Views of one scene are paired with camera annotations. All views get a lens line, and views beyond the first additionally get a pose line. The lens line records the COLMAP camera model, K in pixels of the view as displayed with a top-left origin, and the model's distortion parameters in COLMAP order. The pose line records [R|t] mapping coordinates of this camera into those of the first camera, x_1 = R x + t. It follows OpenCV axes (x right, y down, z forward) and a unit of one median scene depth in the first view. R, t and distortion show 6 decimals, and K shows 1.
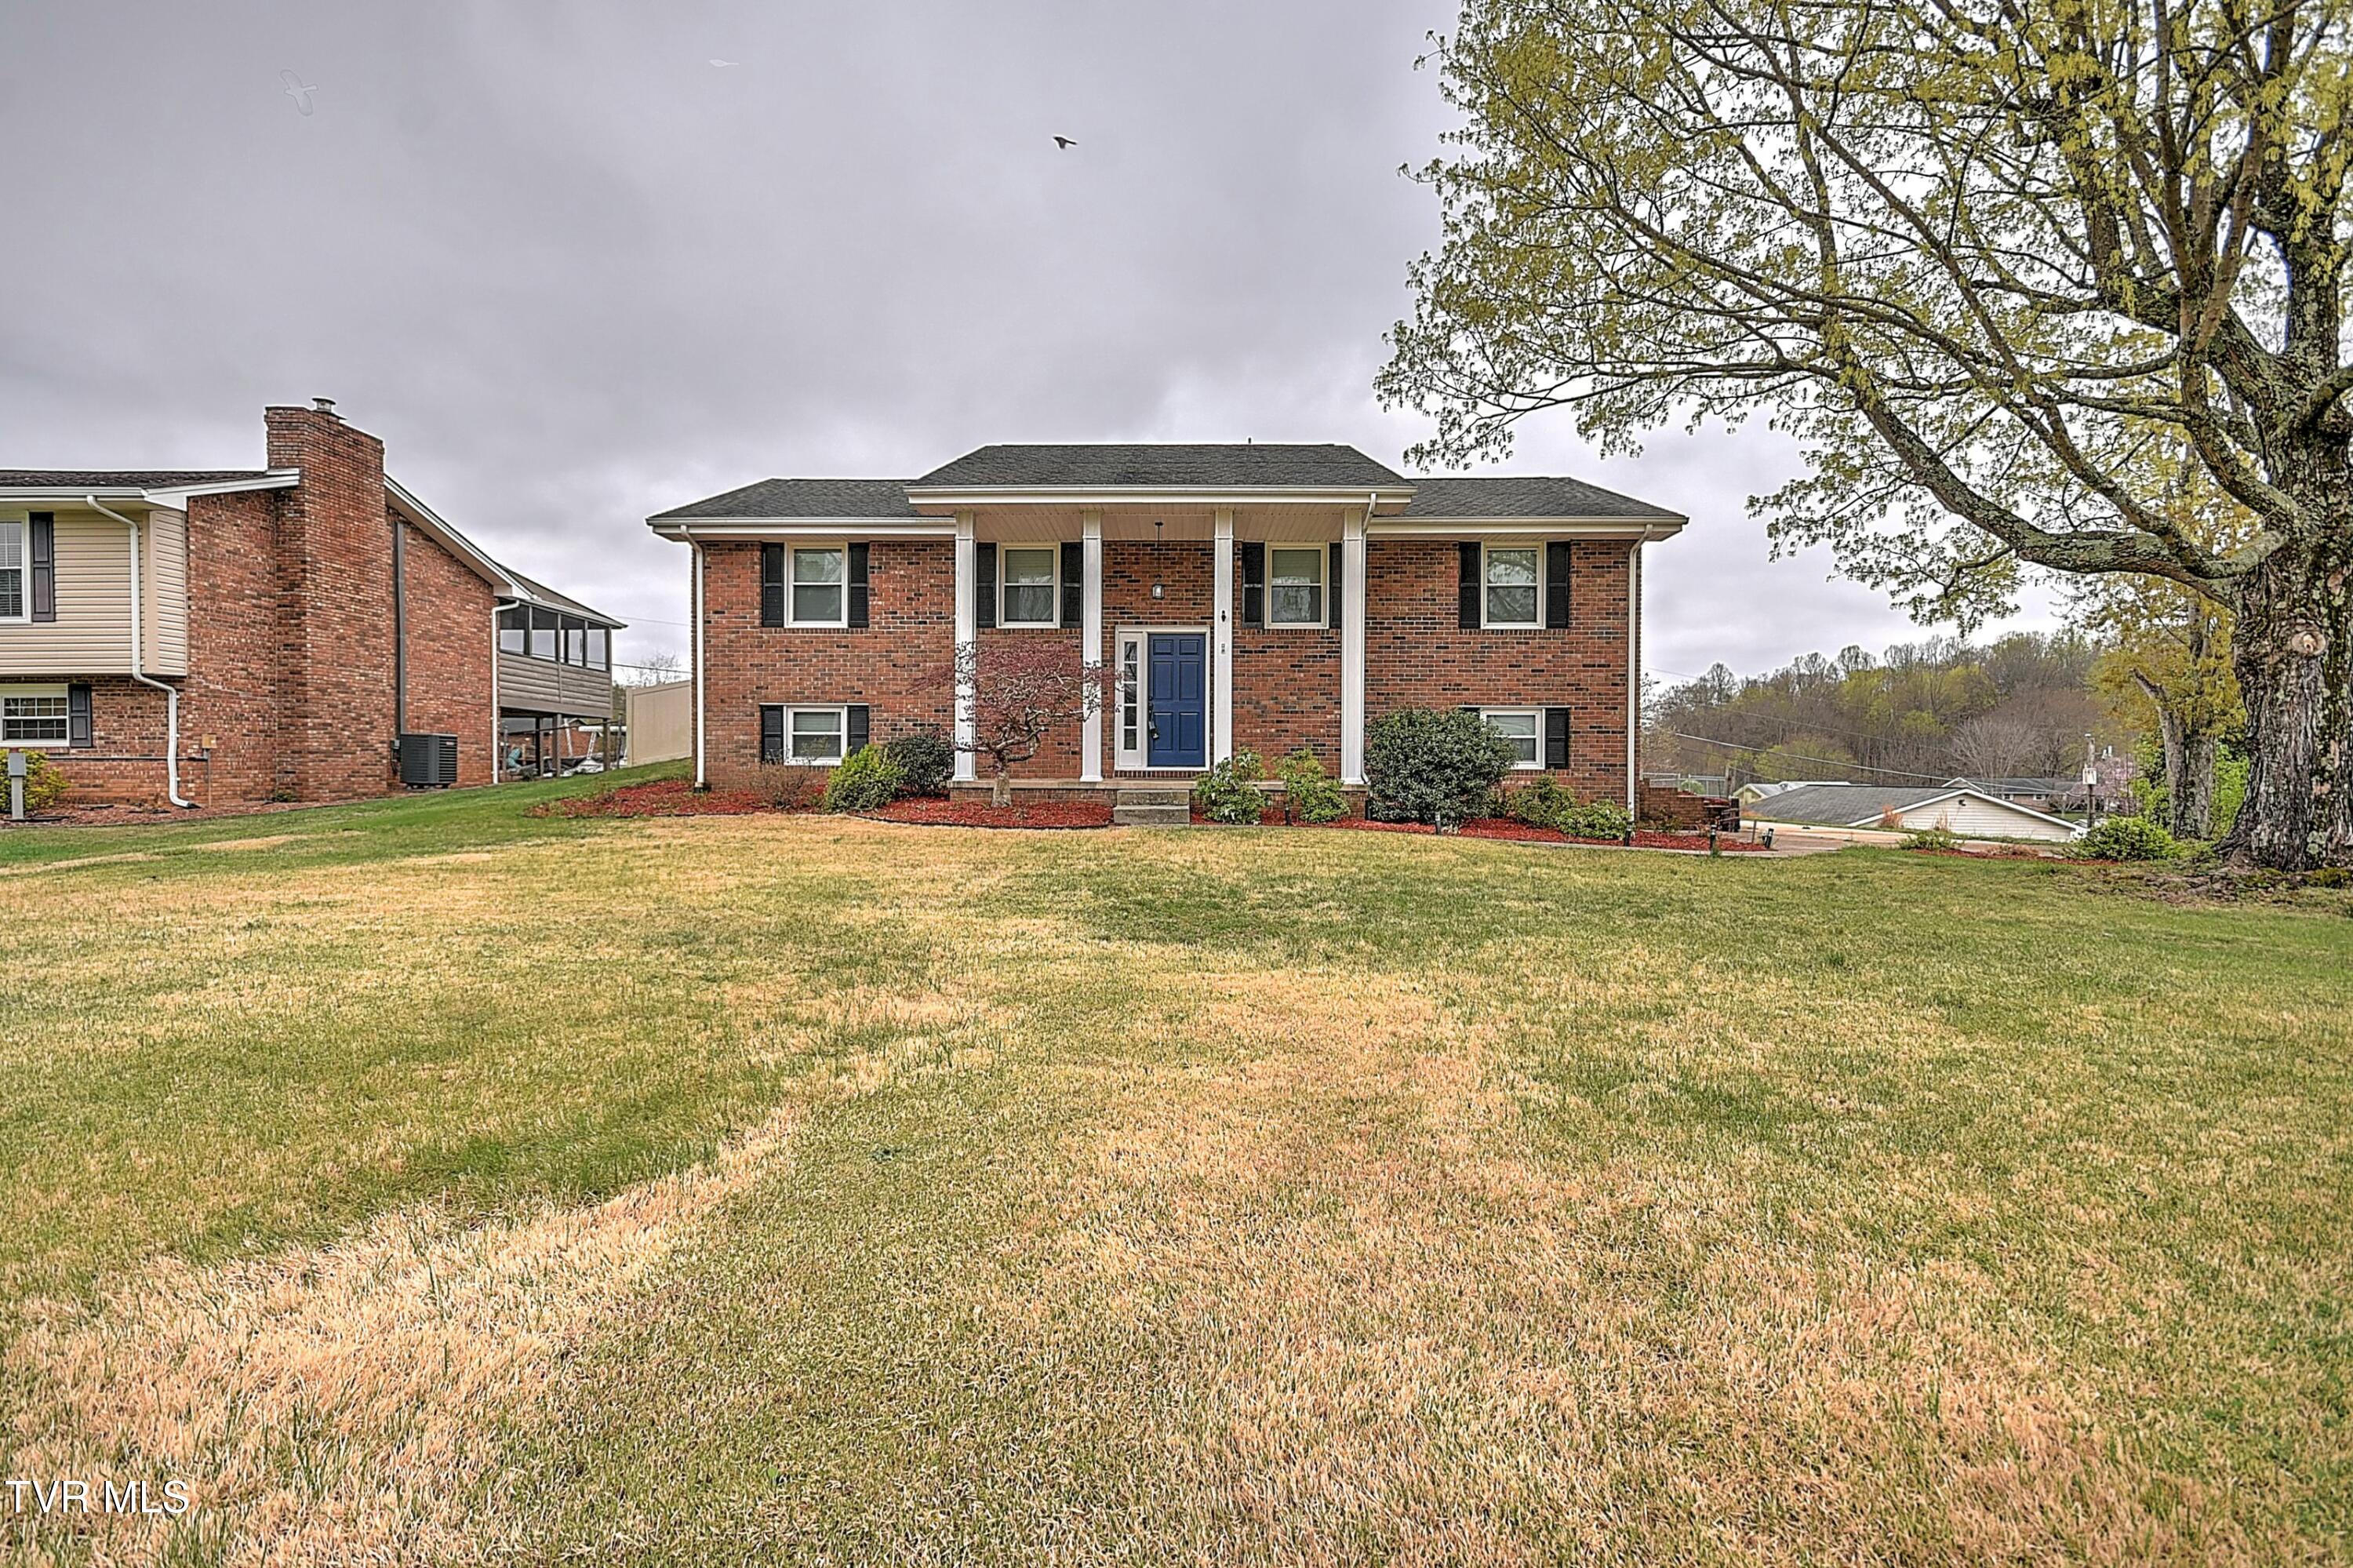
lens RADIAL K [[1063.7, 0, 1175.2], [0, 1063.7, 788.3], [0, 0, 1]] dist [0.016396, 0.000538]
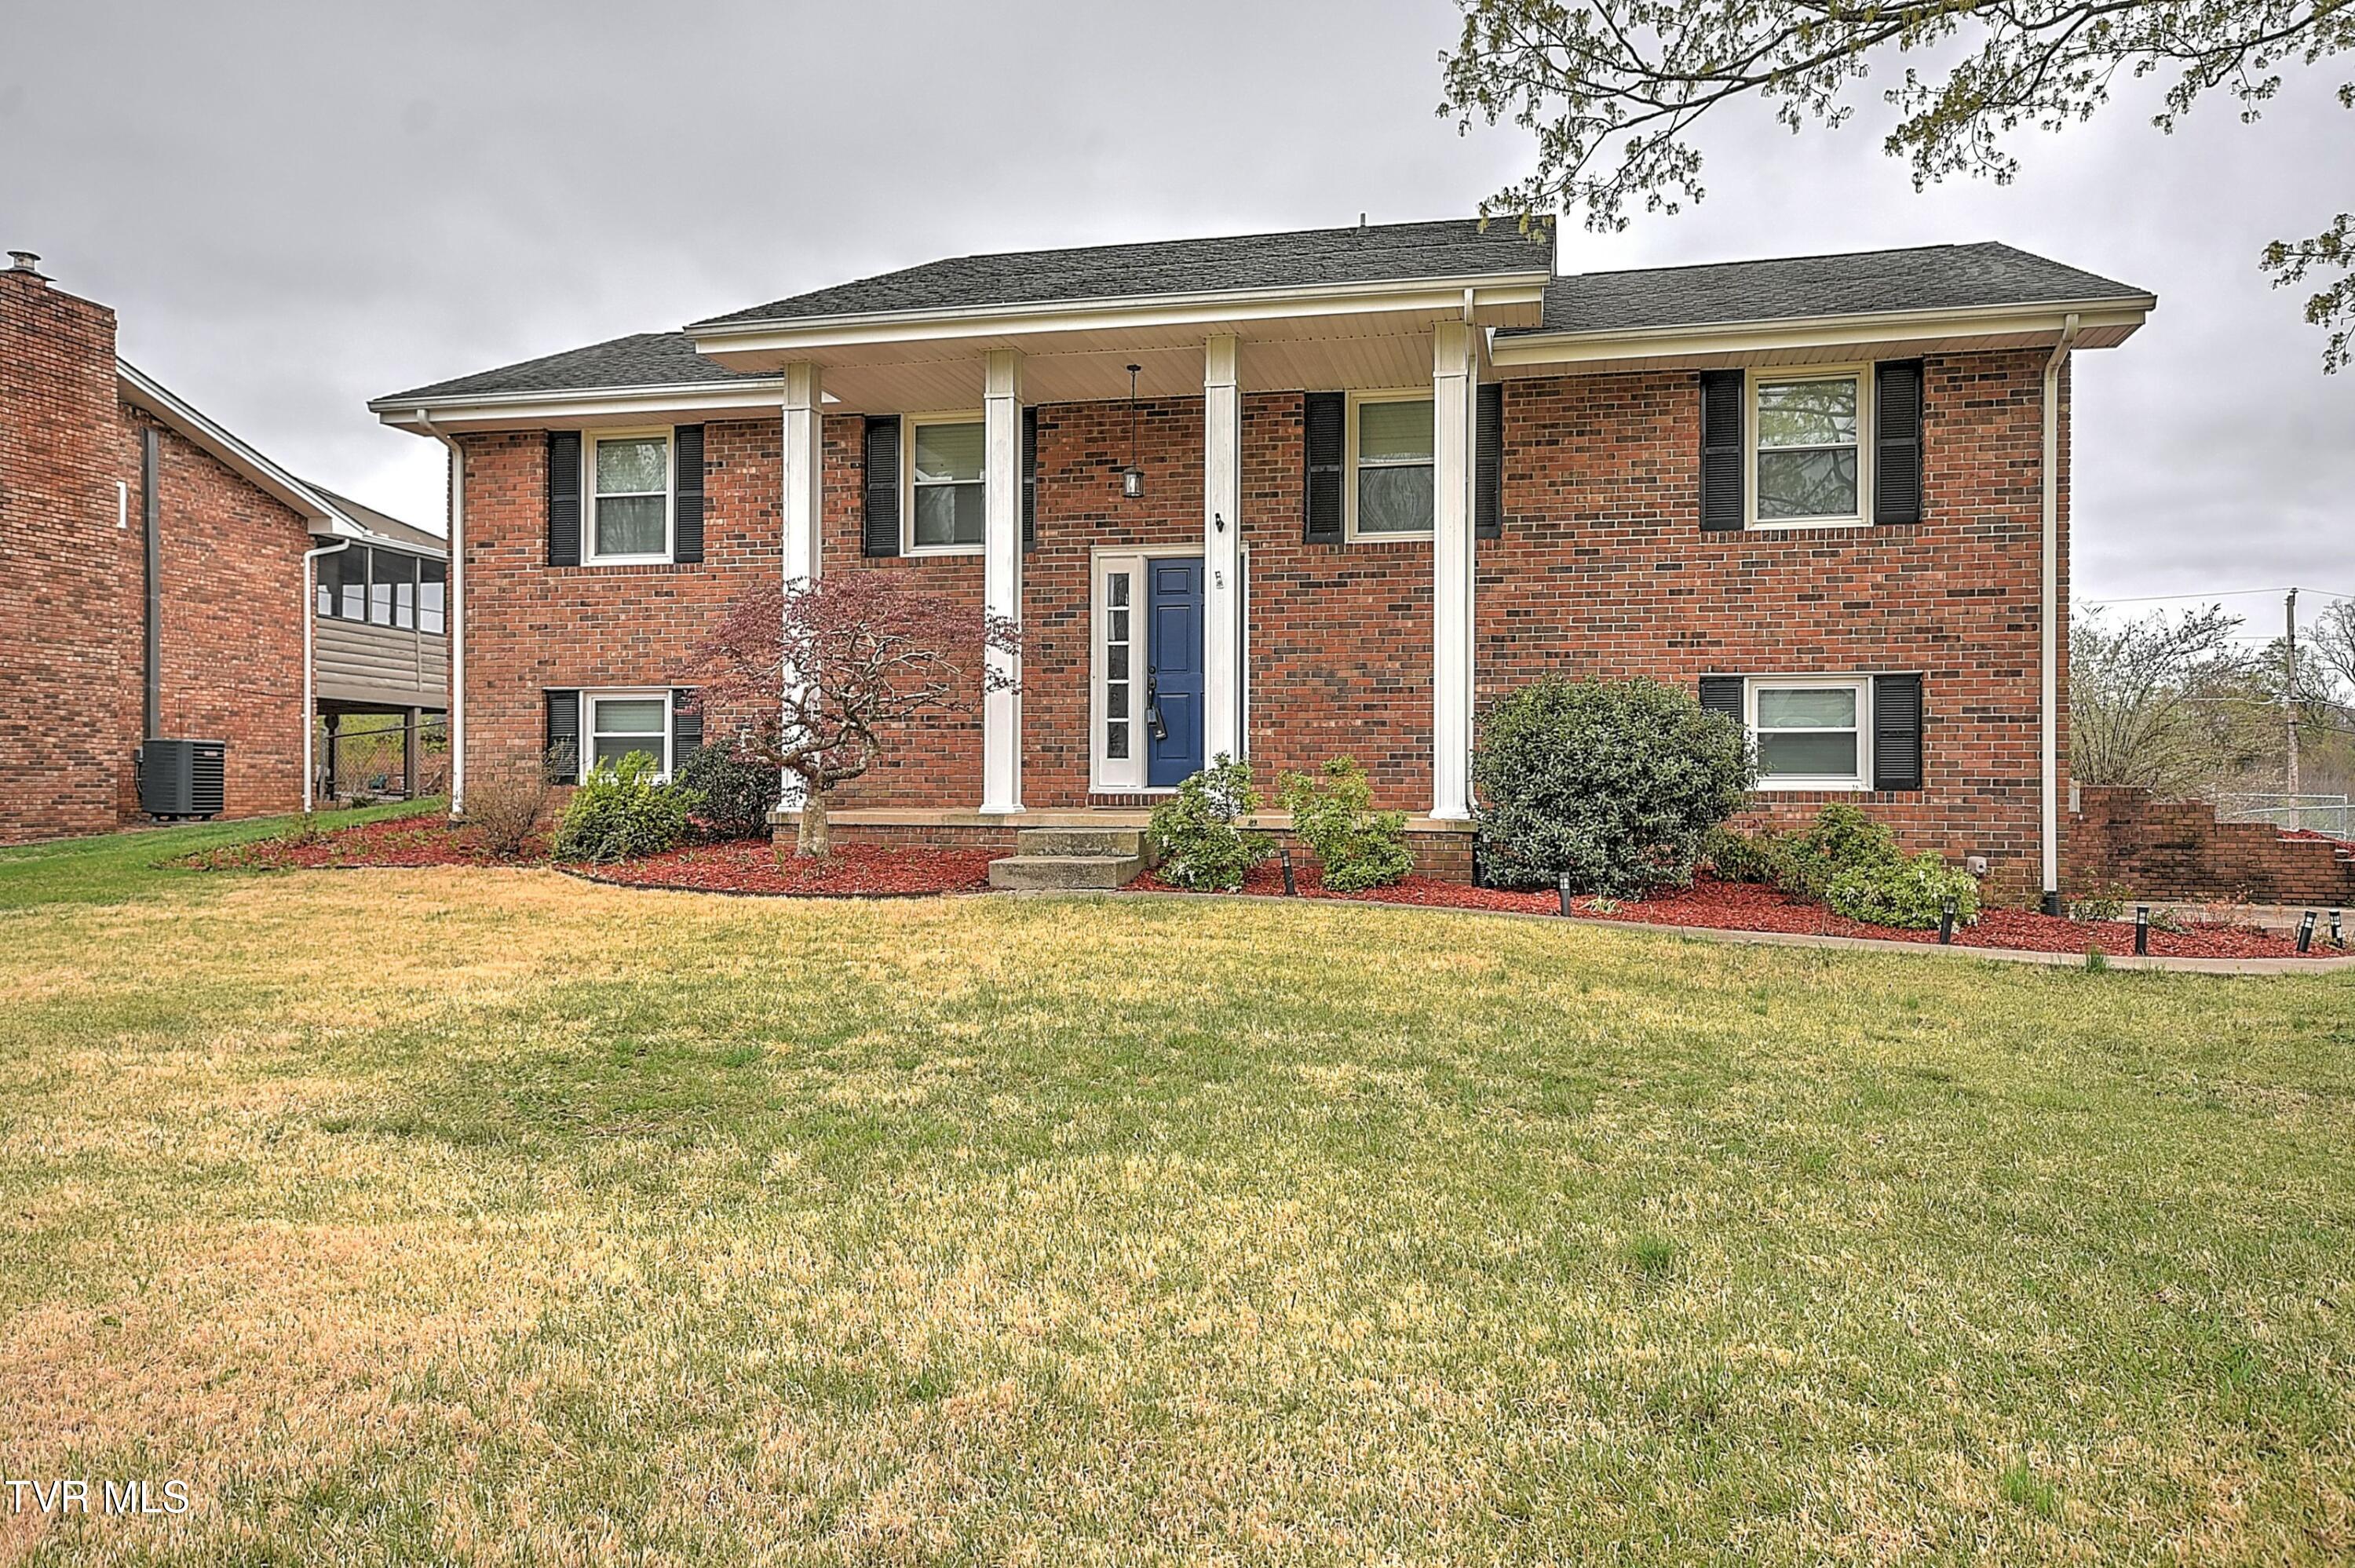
lens RADIAL K [[1708.2, 0, 1175.2], [0, 1708.2, 787.2], [0, 0, 1]] dist [0.040912, -0.002203]
pose [[0.976879, -0.001858, -0.213785, 0.190935], [-0.001996, 0.999839, -0.017811, -0.003841], [0.213784, 0.017826, 0.976718, 0.093933]]
